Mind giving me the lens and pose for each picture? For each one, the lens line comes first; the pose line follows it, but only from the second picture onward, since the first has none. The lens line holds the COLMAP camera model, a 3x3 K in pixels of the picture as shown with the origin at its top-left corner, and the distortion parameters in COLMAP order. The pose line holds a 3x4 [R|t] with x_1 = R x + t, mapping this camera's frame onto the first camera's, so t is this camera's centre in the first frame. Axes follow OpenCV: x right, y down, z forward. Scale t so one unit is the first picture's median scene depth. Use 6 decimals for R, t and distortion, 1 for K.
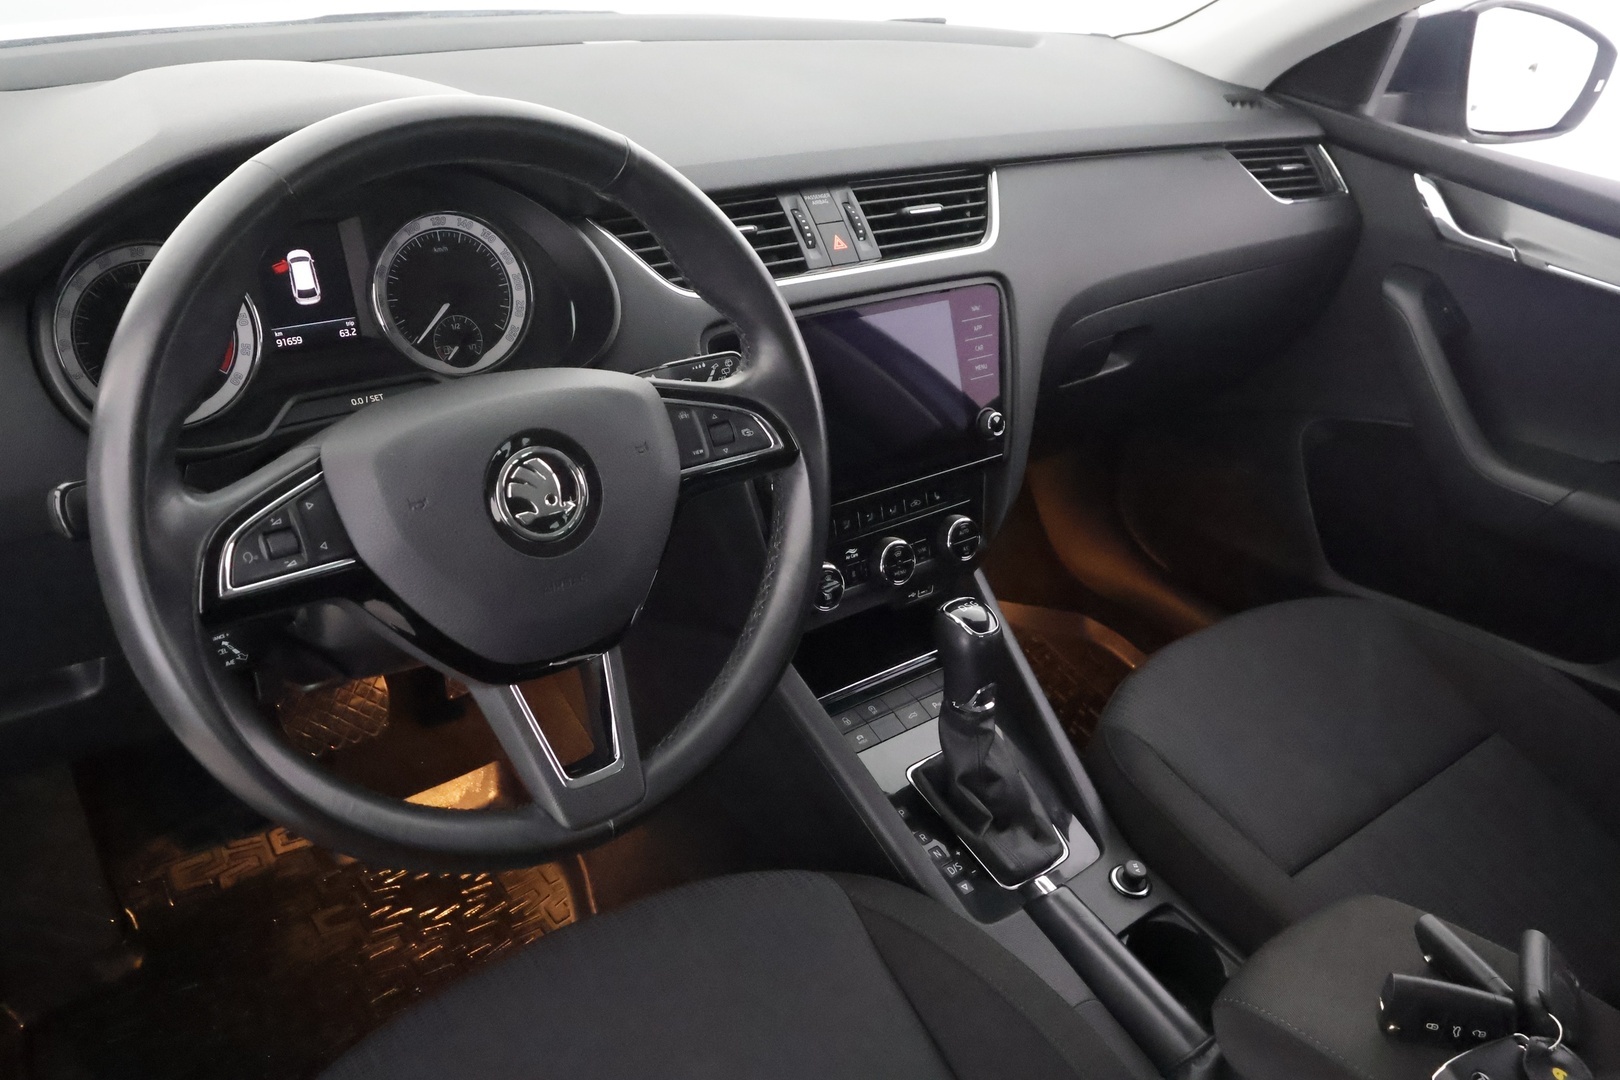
lens RADIAL K [[1282.0, 0, 818.4], [0, 1282.0, 554.2], [0, 0, 1]] dist [0.018076, 0.019340]
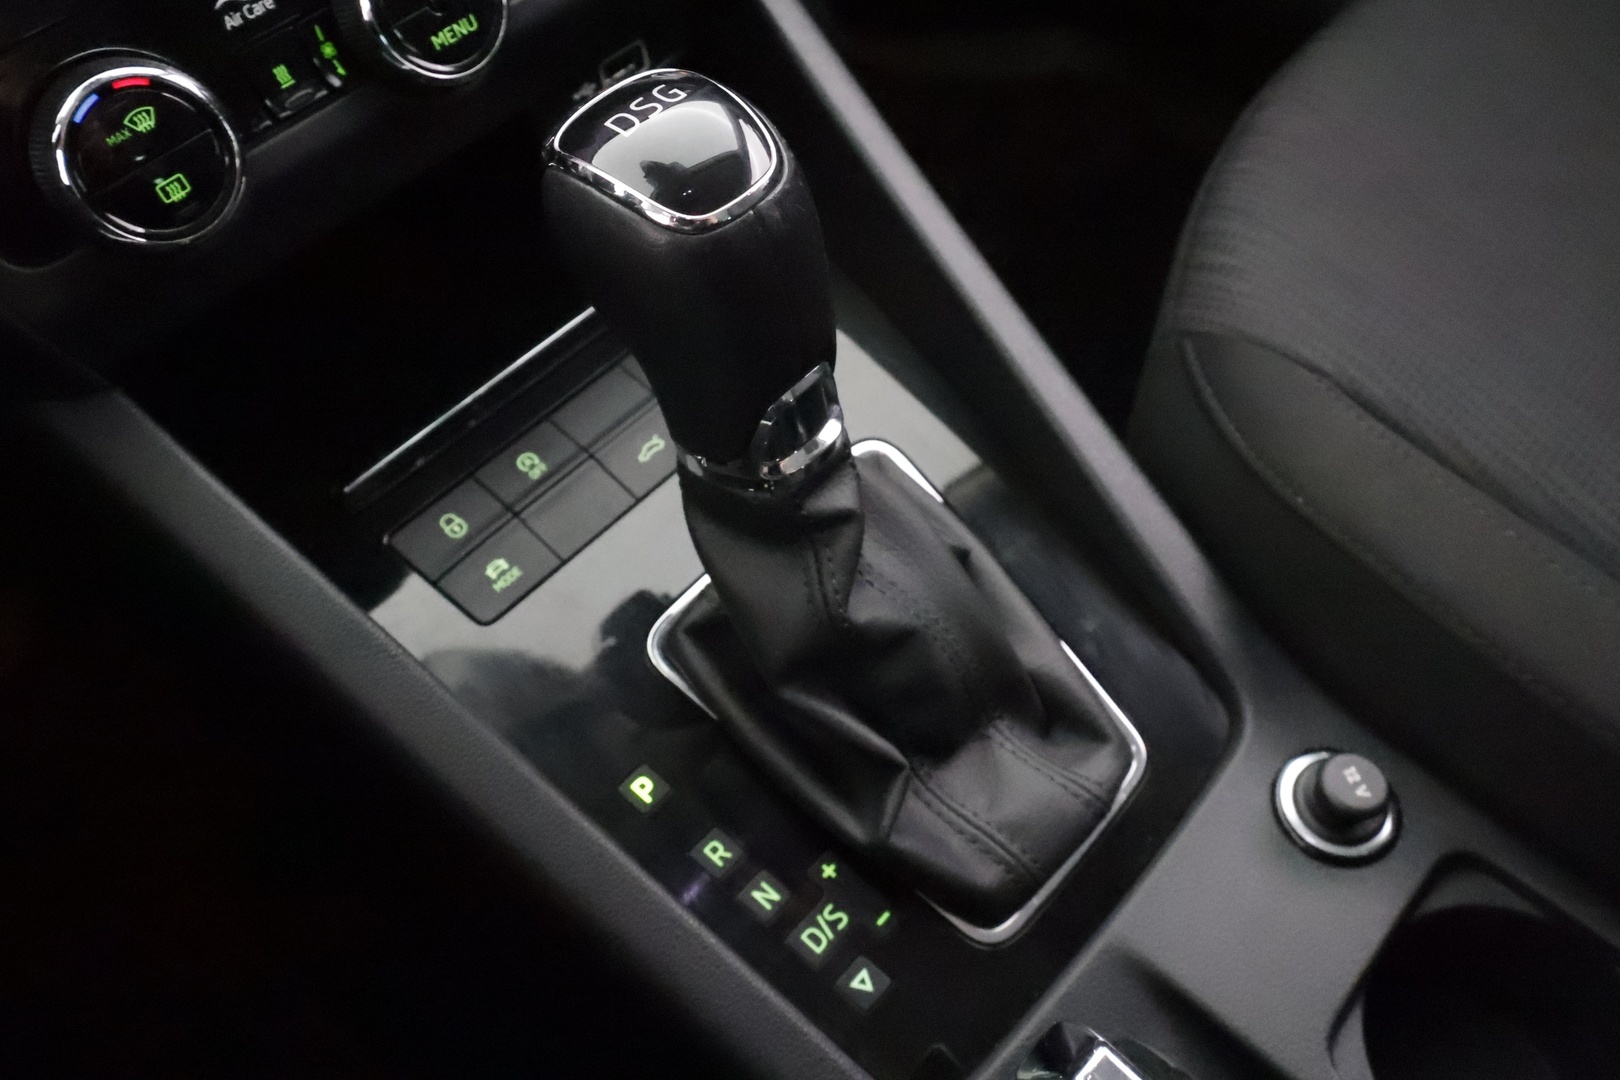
lens RADIAL K [[1282.0, 0, 806.9], [0, 1282.0, 540.7], [0, 0, 1]] dist [0.018076, 0.019340]
pose [[0.974752, -0.218655, -0.045256, 0.135649], [0.219502, 0.901168, 0.373784, 0.027536], [-0.040947, -0.374281, 0.926411, 0.712696]]
